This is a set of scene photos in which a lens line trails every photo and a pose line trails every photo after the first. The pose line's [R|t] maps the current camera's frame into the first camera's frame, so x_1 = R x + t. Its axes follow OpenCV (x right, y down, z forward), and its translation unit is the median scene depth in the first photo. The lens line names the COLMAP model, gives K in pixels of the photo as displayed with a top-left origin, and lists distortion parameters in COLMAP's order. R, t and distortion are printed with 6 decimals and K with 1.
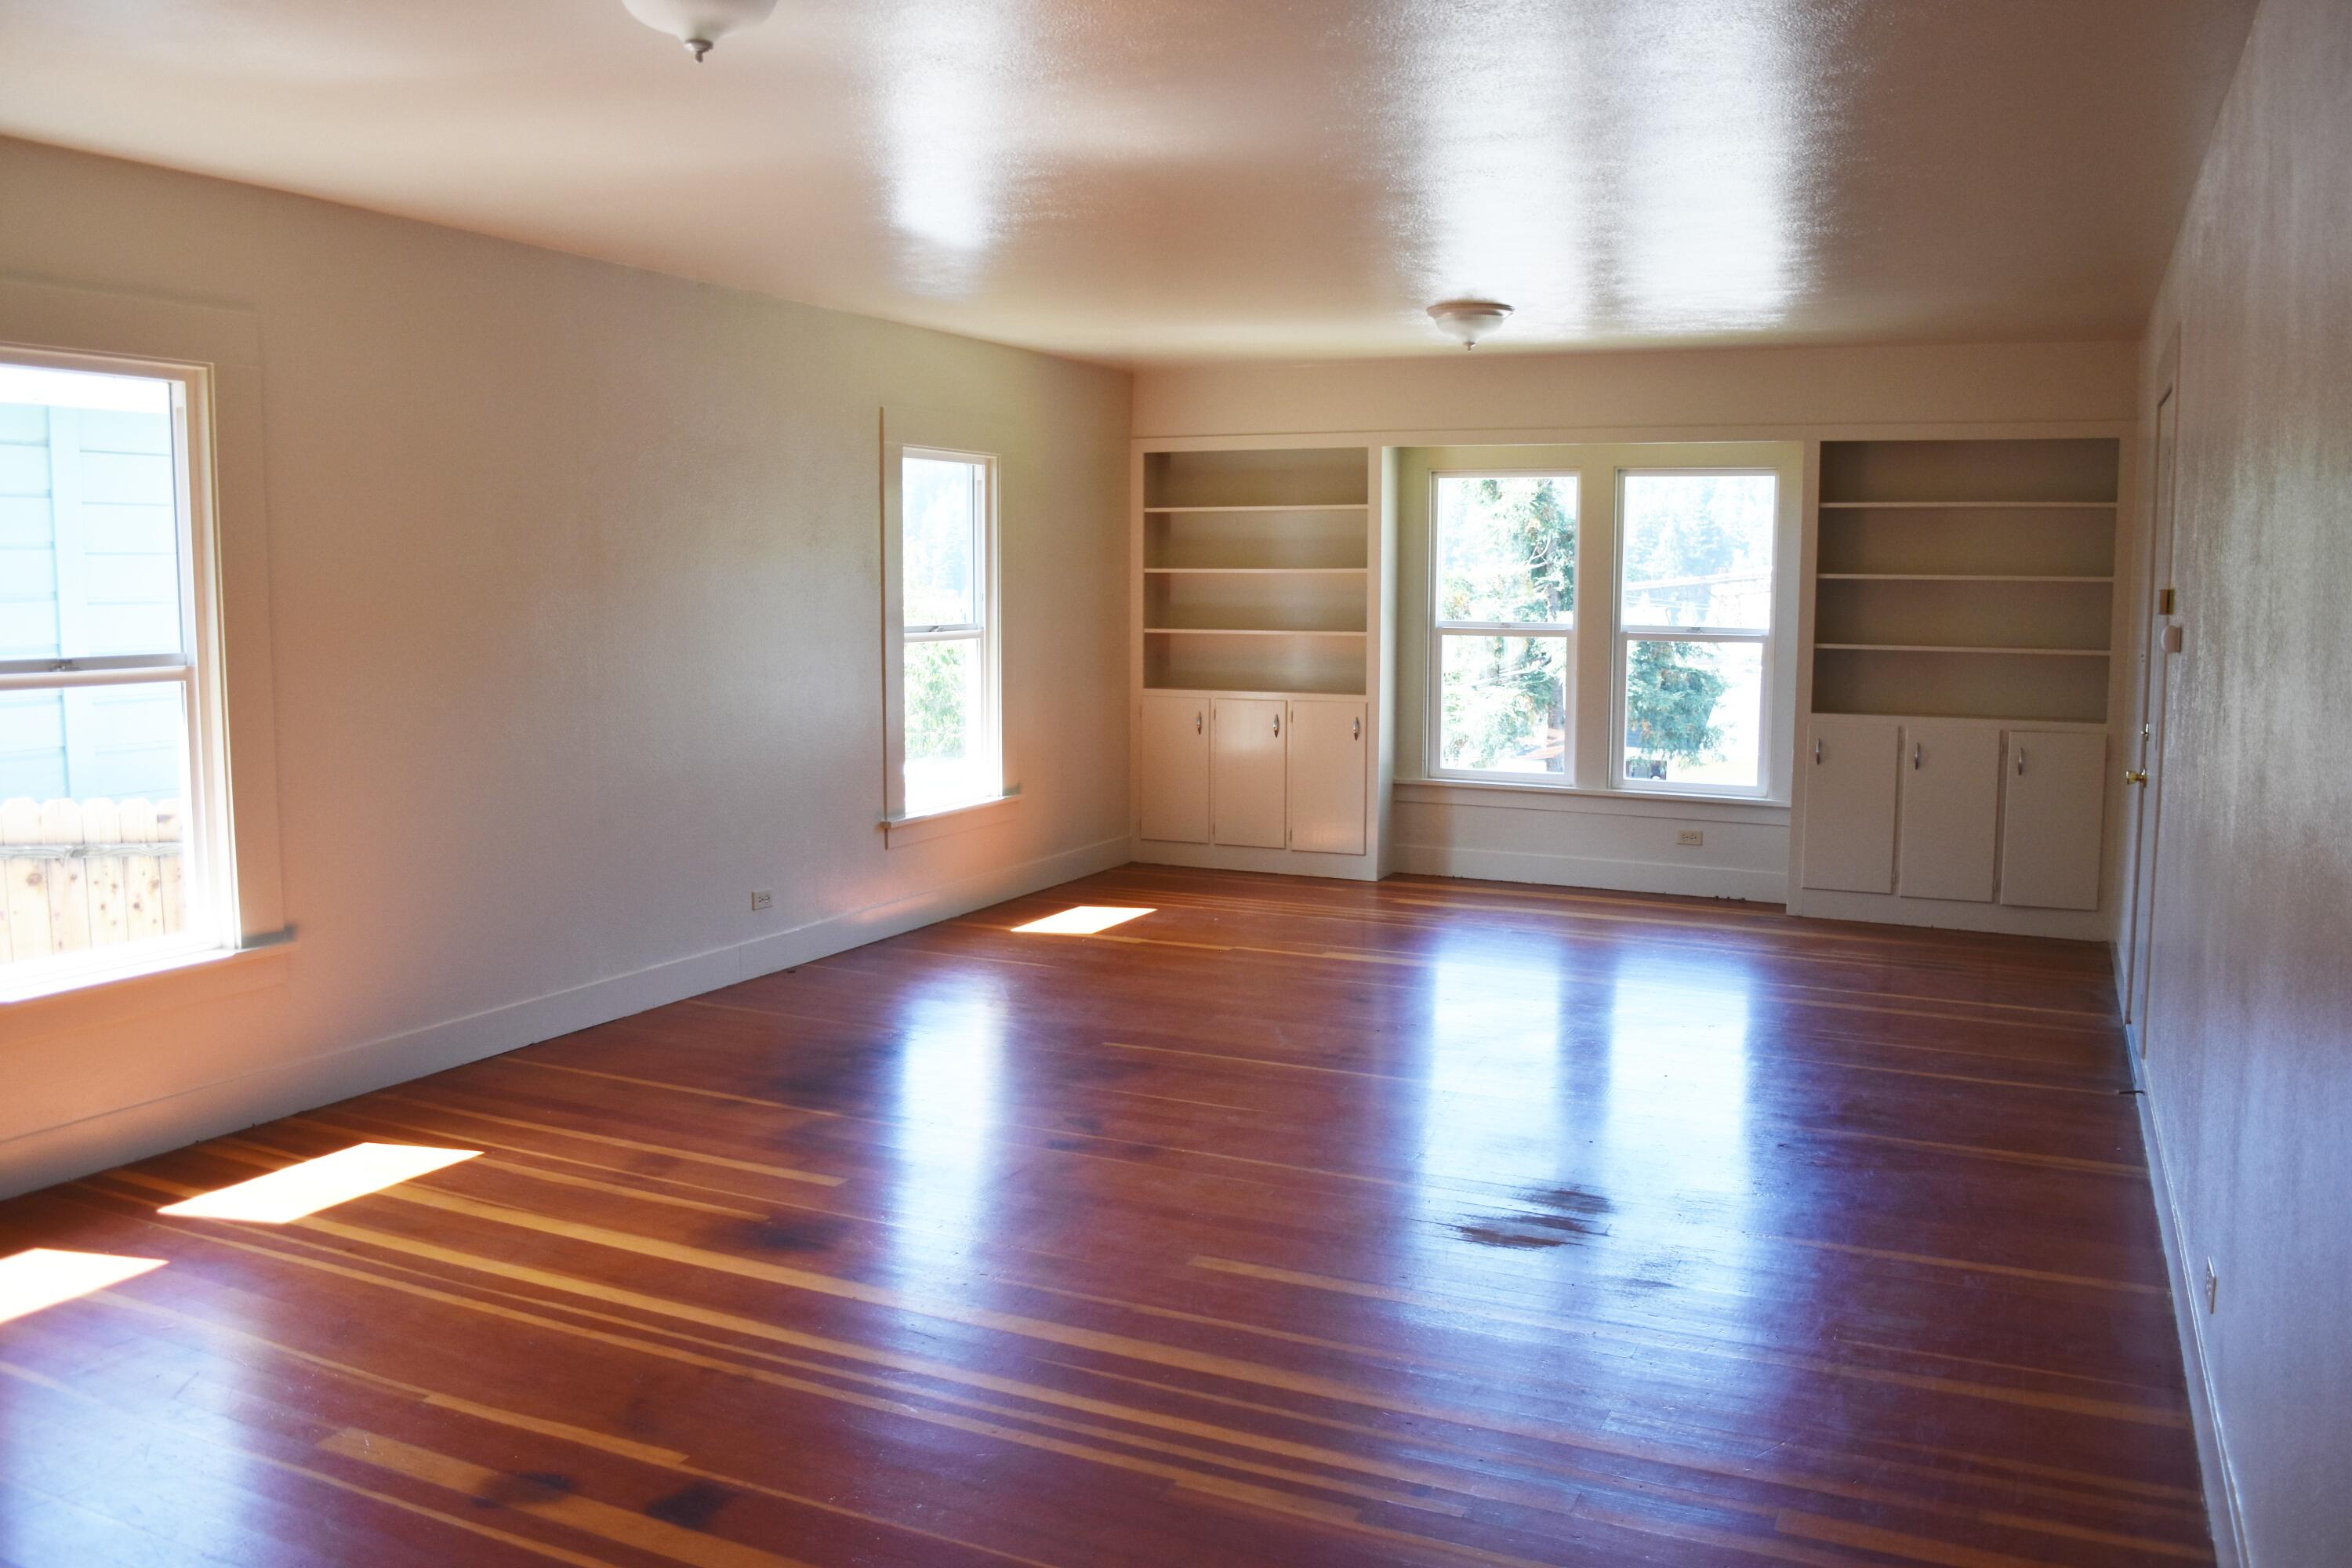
lens RADIAL K [[1874.1, 0, 1166.6], [0, 1874.1, 769.8], [0, 0, 1]] dist [-0.082292, 0.014982]
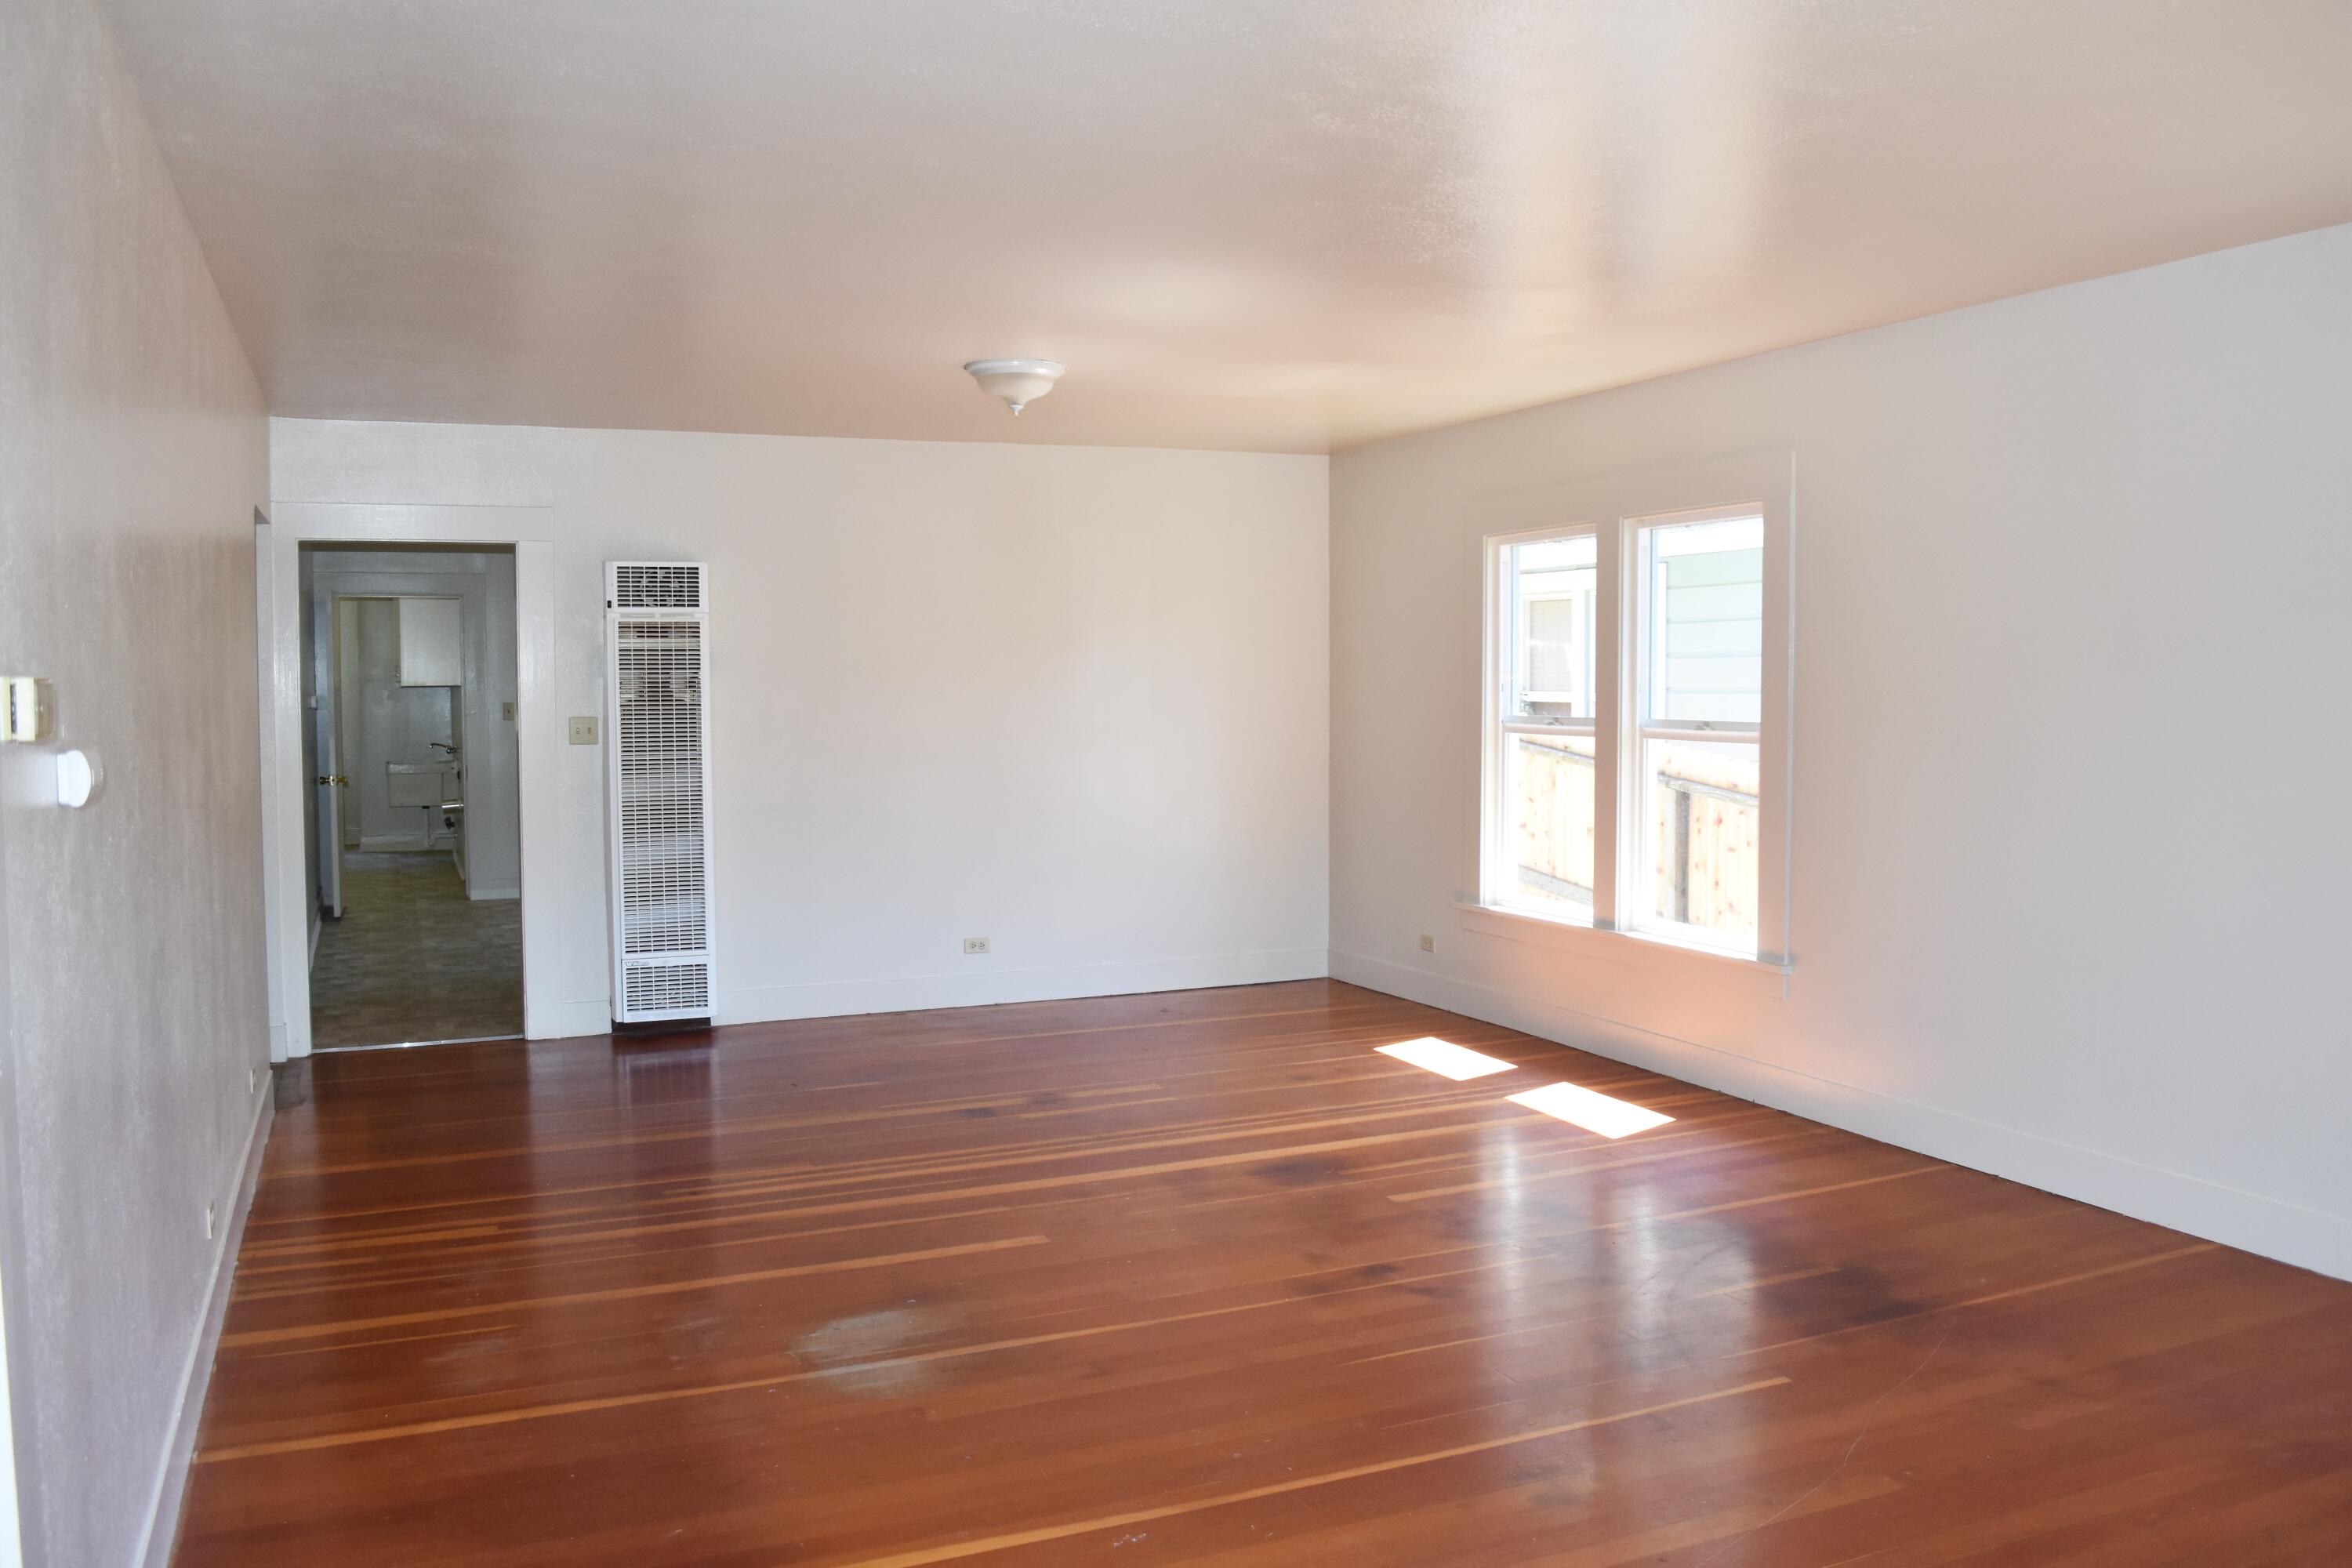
lens RADIAL K [[1874.1, 0, 1166.6], [0, 1874.1, 769.8], [0, 0, 1]] dist [-0.082292, 0.014982]
pose [[-0.657137, 0.037515, -0.752837, 0.710723], [-0.076091, 0.990357, 0.115770, -0.146774], [0.749921, 0.133361, -0.647946, 1.501483]]
